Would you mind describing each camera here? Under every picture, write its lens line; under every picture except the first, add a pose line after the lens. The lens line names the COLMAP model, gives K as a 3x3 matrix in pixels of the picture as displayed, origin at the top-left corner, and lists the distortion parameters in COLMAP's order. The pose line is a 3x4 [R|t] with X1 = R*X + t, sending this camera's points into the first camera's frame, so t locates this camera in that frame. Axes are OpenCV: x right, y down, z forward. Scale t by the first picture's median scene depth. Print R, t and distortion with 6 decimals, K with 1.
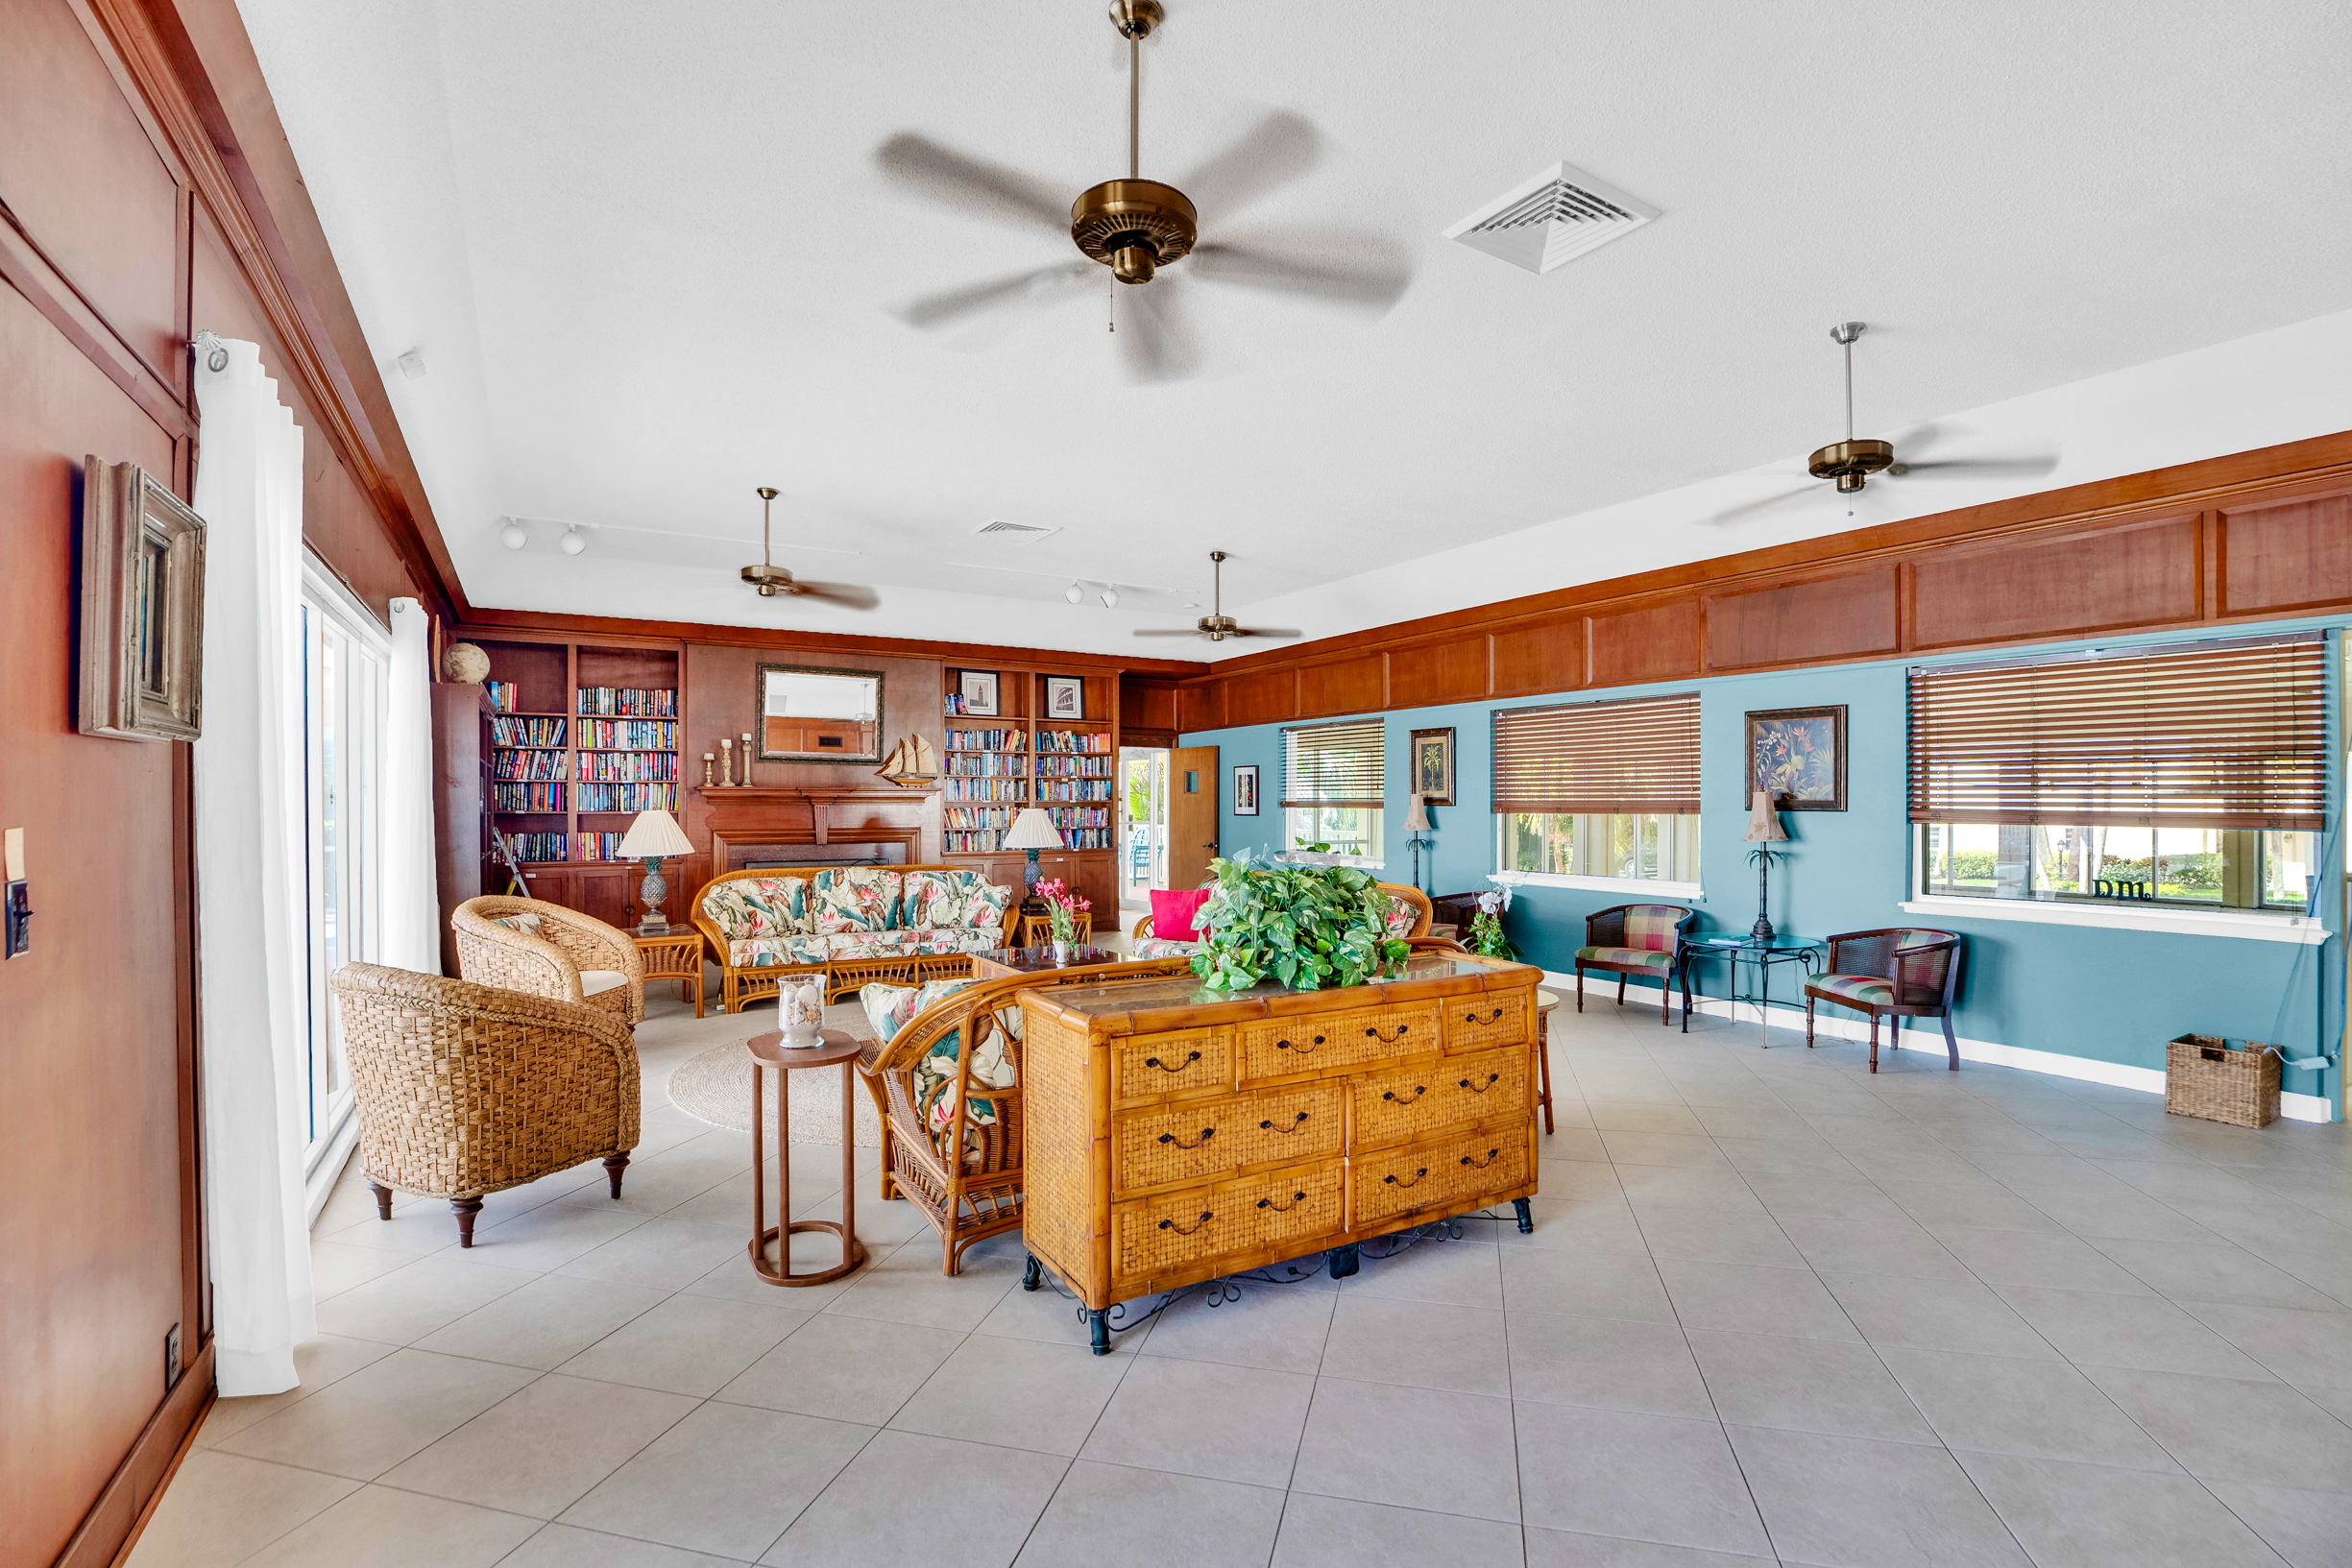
lens RADIAL K [[1069.1, 0, 1174.3], [0, 1069.1, 797.5], [0, 0, 1]] dist [-0.003937, -0.000171]
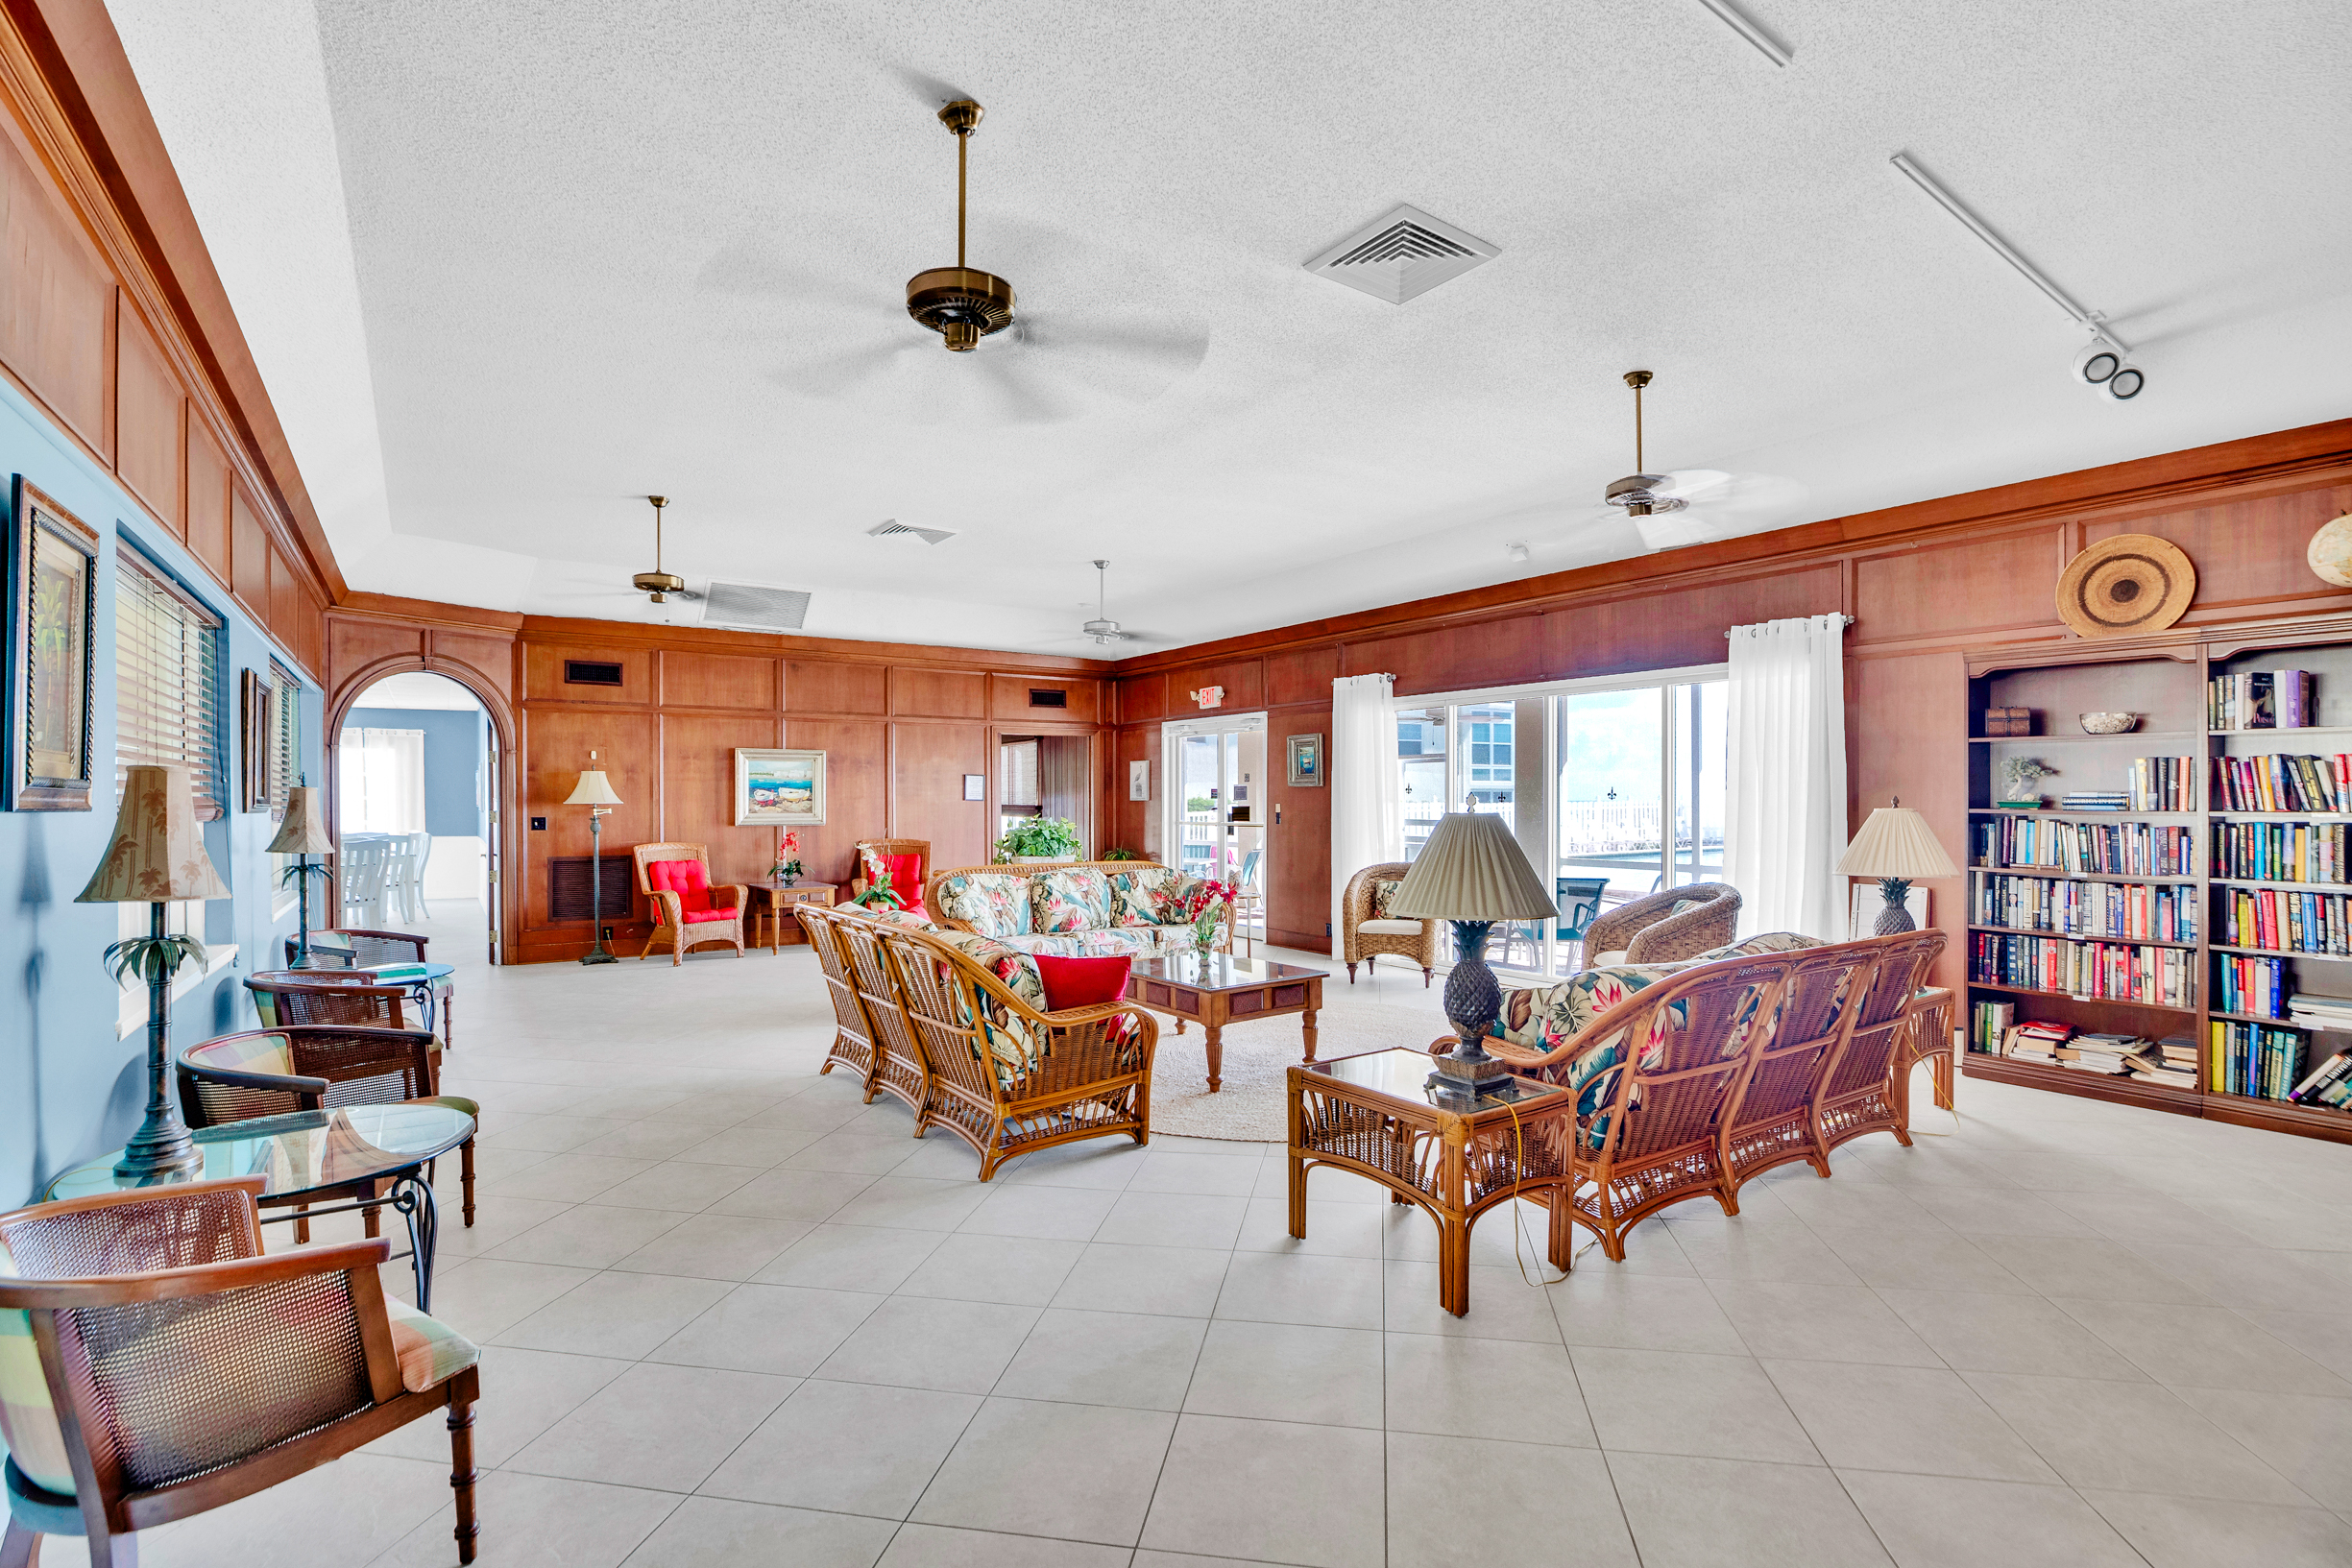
lens RADIAL K [[1069.1, 0, 1185.1], [0, 1069.1, 785.5], [0, 0, 1]] dist [-0.003937, -0.000171]
pose [[0.996611, -0.005784, 0.082058, 0.105213], [0.006049, 0.999977, -0.002975, -0.002681], [-0.082039, 0.003461, 0.996623, -0.182113]]
